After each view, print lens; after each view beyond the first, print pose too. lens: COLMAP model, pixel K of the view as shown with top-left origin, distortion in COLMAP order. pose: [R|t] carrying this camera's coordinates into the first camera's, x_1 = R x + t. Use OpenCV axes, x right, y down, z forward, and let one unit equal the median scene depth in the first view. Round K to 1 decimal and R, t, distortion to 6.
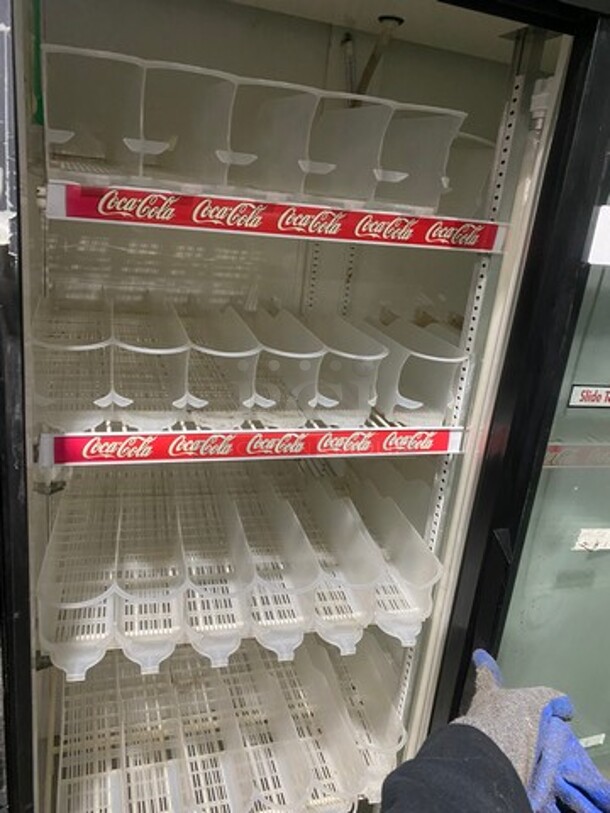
lens RADIAL K [[611.3, 0, 305.0], [0, 611.3, 406.5], [0, 0, 1]] dist [0.005664, 0.003875]
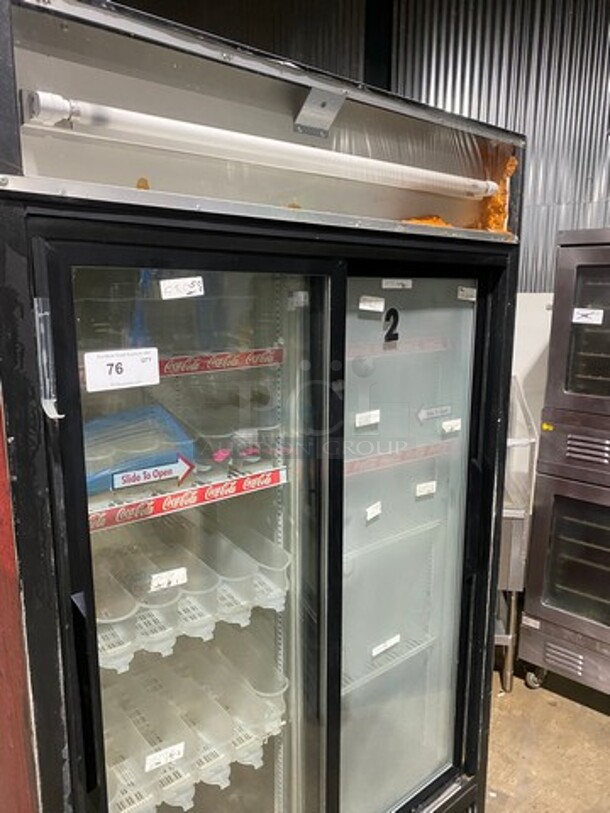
lens RADIAL K [[613.1, 0, 305.0], [0, 613.1, 406.5], [0, 0, 1]] dist [0.090476, -0.136538]
pose [[0.925389, -0.170968, 0.338267, -0.225207], [0.200550, 0.978181, -0.054243, -0.023832], [-0.321612, 0.118035, 0.939486, -0.586667]]
